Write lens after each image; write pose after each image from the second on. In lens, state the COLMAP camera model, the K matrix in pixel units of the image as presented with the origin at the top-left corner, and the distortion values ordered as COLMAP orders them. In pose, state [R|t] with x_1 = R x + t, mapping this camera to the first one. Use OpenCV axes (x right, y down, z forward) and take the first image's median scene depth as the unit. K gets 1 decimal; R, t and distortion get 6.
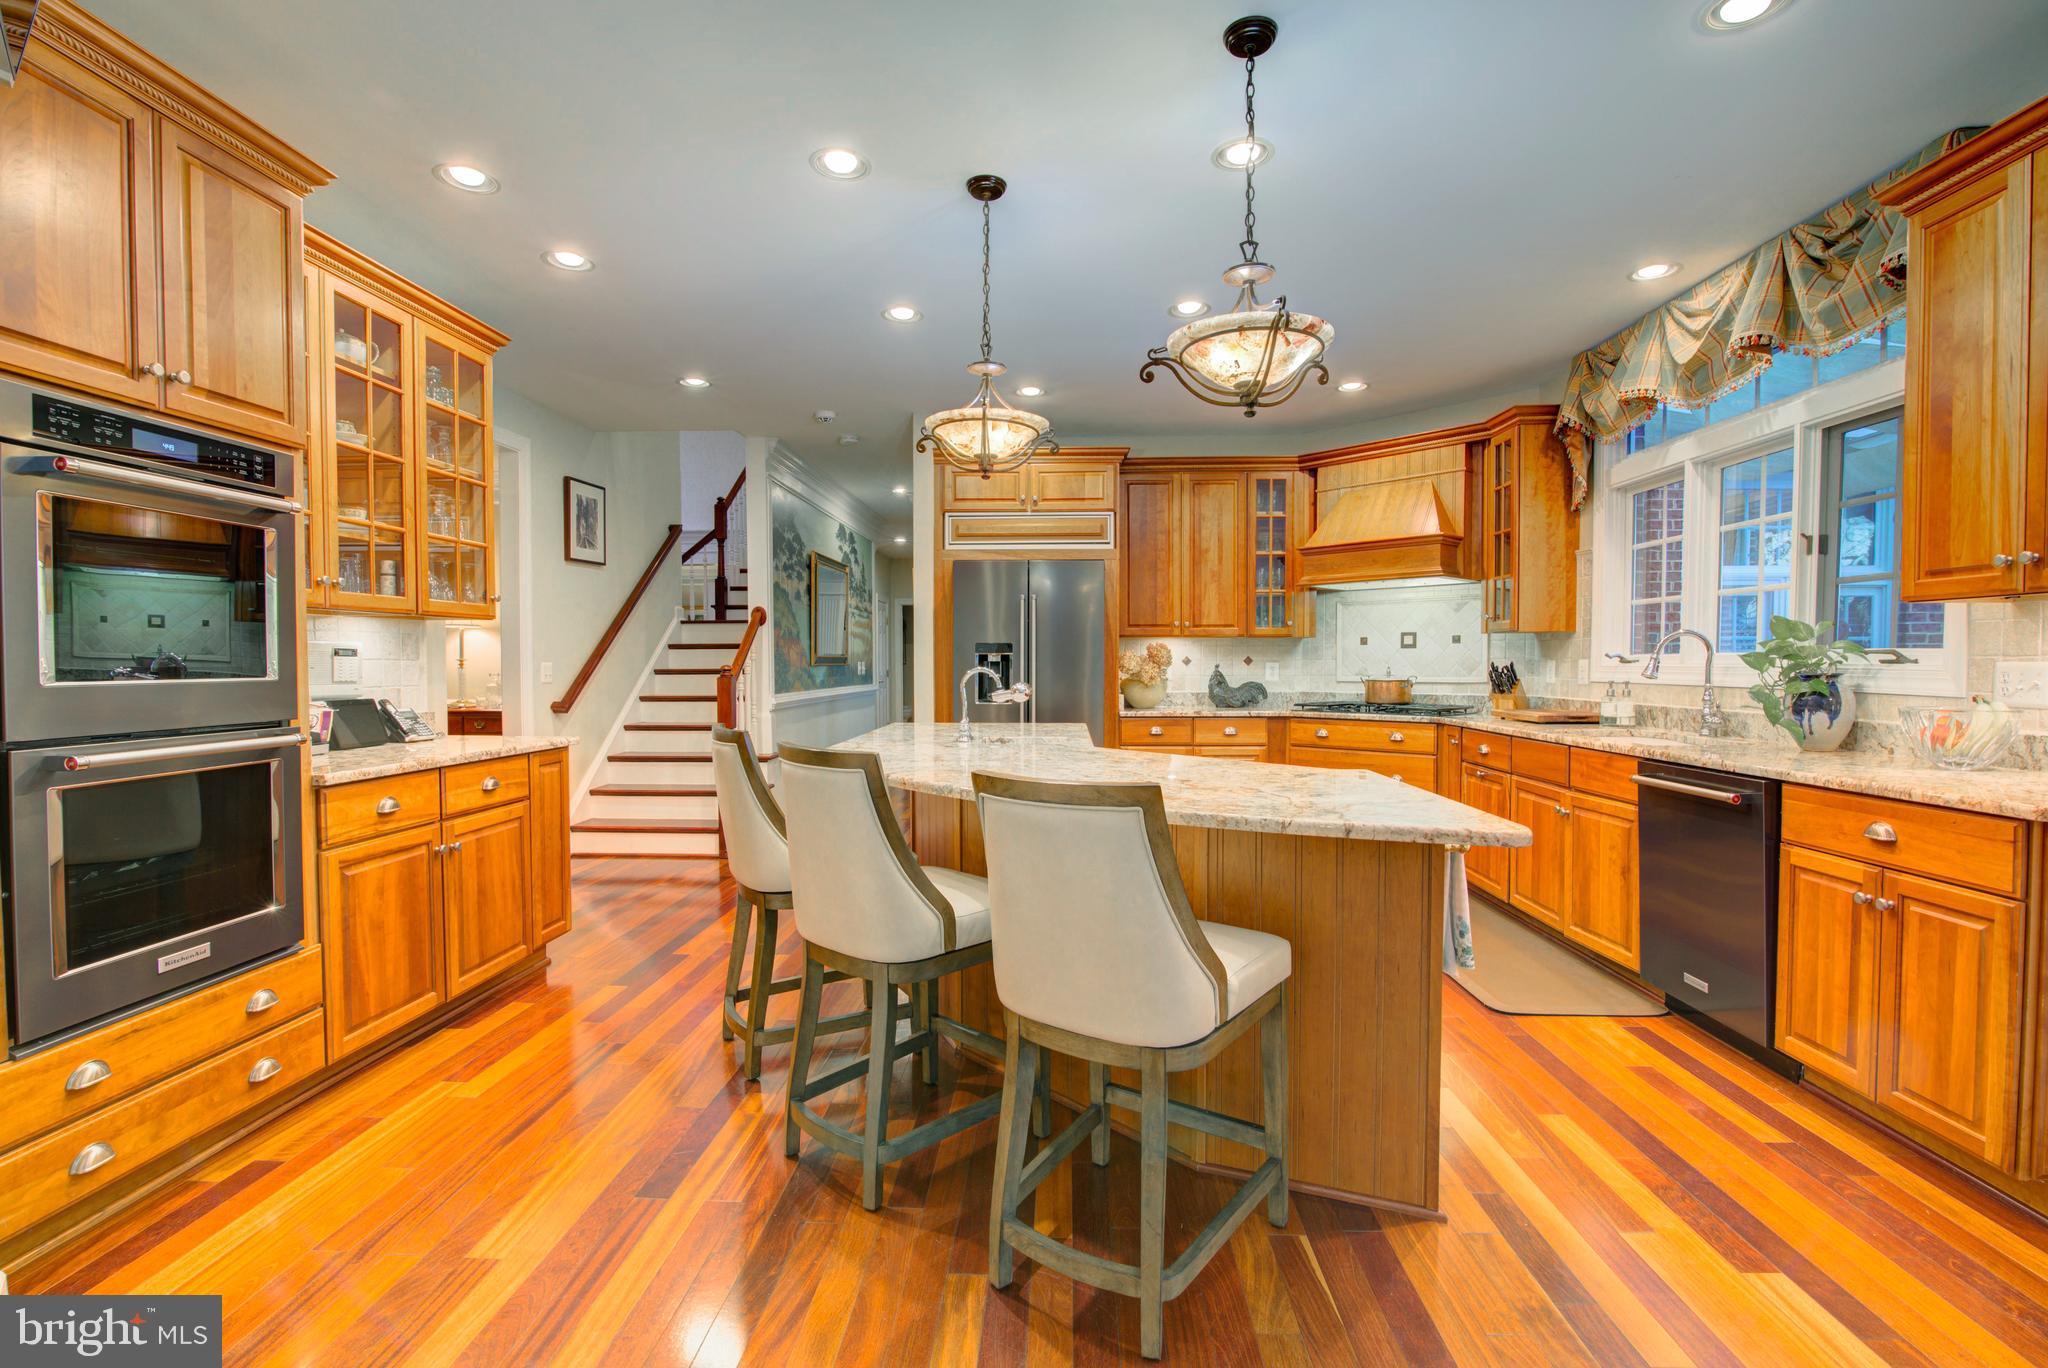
lens RADIAL K [[934.8, 0, 1019.0], [0, 934.8, 685.4], [0, 0, 1]] dist [-0.016652, 0.001354]
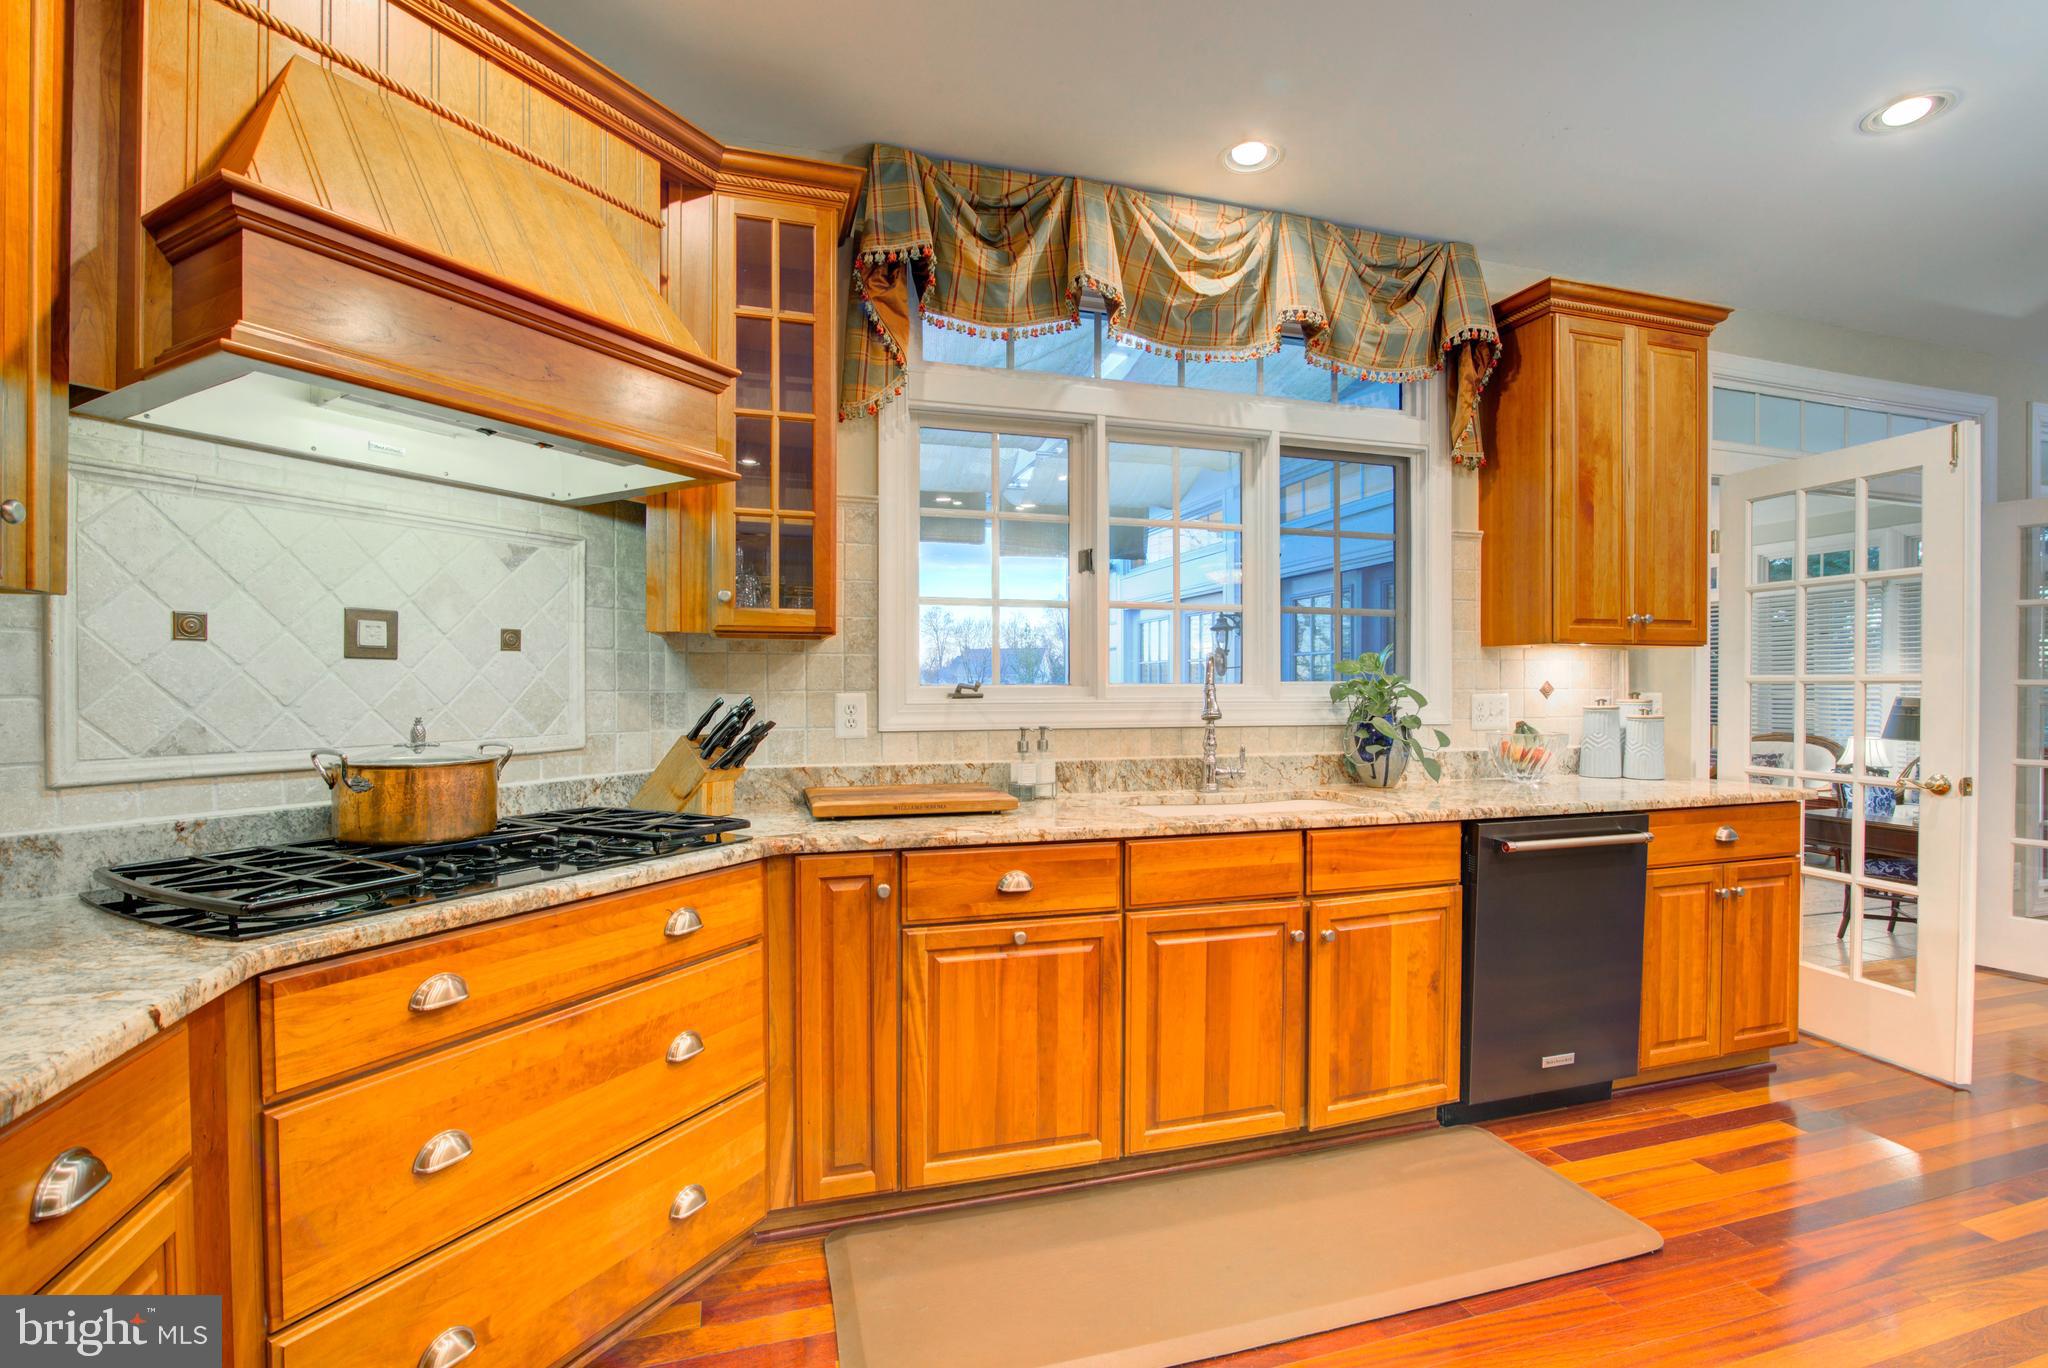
lens RADIAL K [[934.8, 0, 1033.1], [0, 934.8, 697.6], [0, 0, 1]] dist [-0.016652, 0.001354]
pose [[-0.337538, -0.008320, 0.941275, 0.039490], [0.025322, 0.999519, 0.017915, -0.027967], [-0.940971, 0.029882, -0.337165, 0.948199]]
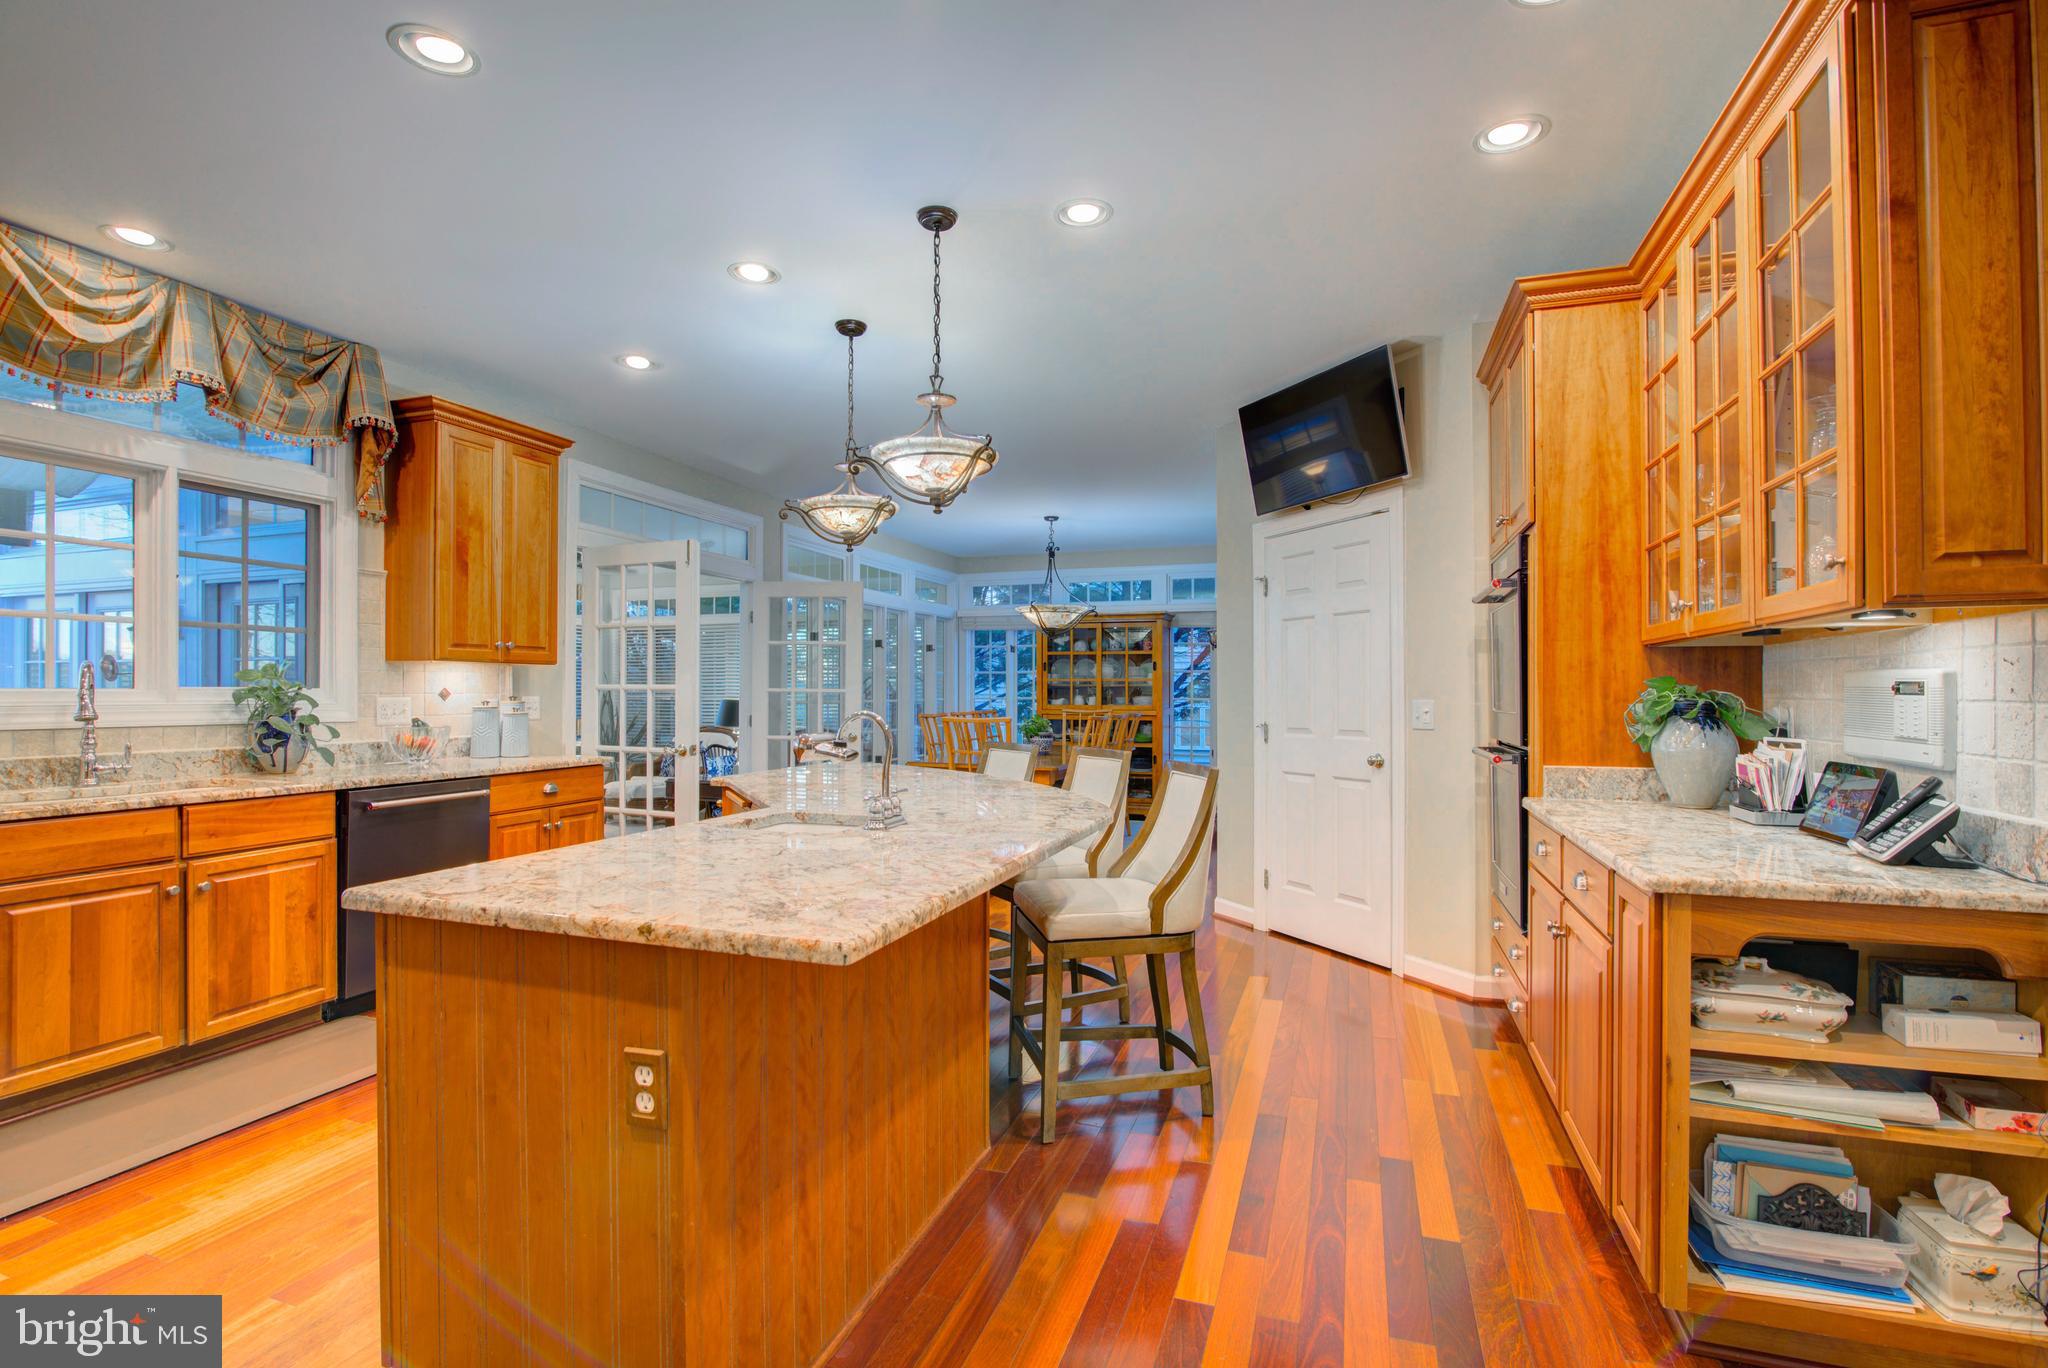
lens RADIAL K [[934.8, 0, 1020.6], [0, 934.8, 691.8], [0, 0, 1]] dist [-0.016652, 0.001354]
pose [[-0.955721, 0.000011, 0.294275, -0.223618], [0.007338, 0.999690, 0.023795, -0.031447], [-0.294184, 0.024901, -0.955424, 1.054249]]
